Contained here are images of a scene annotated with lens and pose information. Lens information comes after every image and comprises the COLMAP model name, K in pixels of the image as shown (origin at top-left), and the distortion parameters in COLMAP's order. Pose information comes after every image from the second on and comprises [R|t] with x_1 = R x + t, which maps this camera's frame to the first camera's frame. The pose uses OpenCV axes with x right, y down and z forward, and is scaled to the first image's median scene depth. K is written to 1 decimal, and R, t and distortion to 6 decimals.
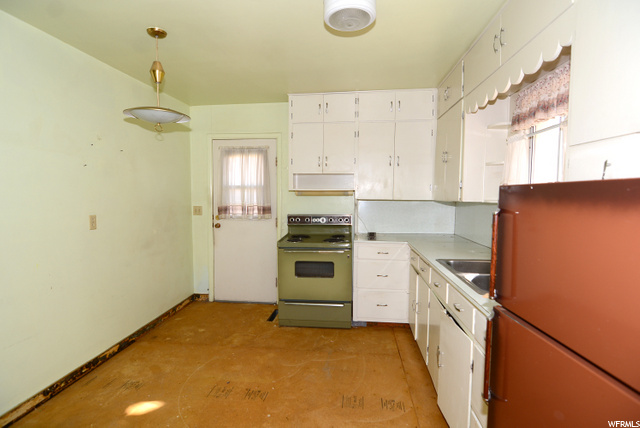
lens RADIAL K [[304.0, 0, 320.0], [0, 304.0, 214.0], [0, 0, 1]] dist [-0.002361, -0.017700]
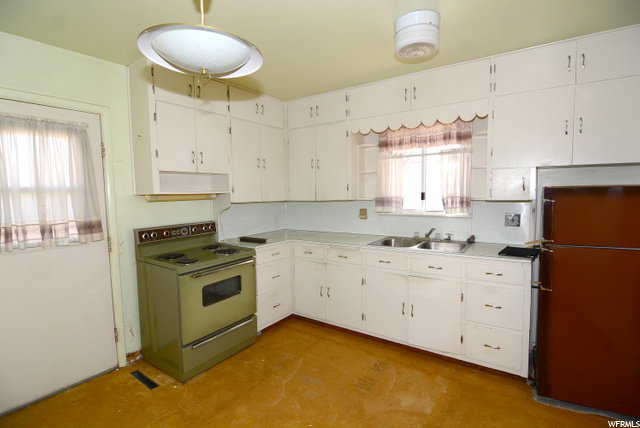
lens RADIAL K [[295.7, 0, 320.0], [0, 295.7, 214.0], [0, 0, 1]] dist [-0.016639, -0.000400]
pose [[0.514754, -0.076892, 0.853883, -0.466044], [0.078815, 0.995997, 0.042177, -0.029485], [-0.853707, 0.045588, 0.518754, 0.304583]]
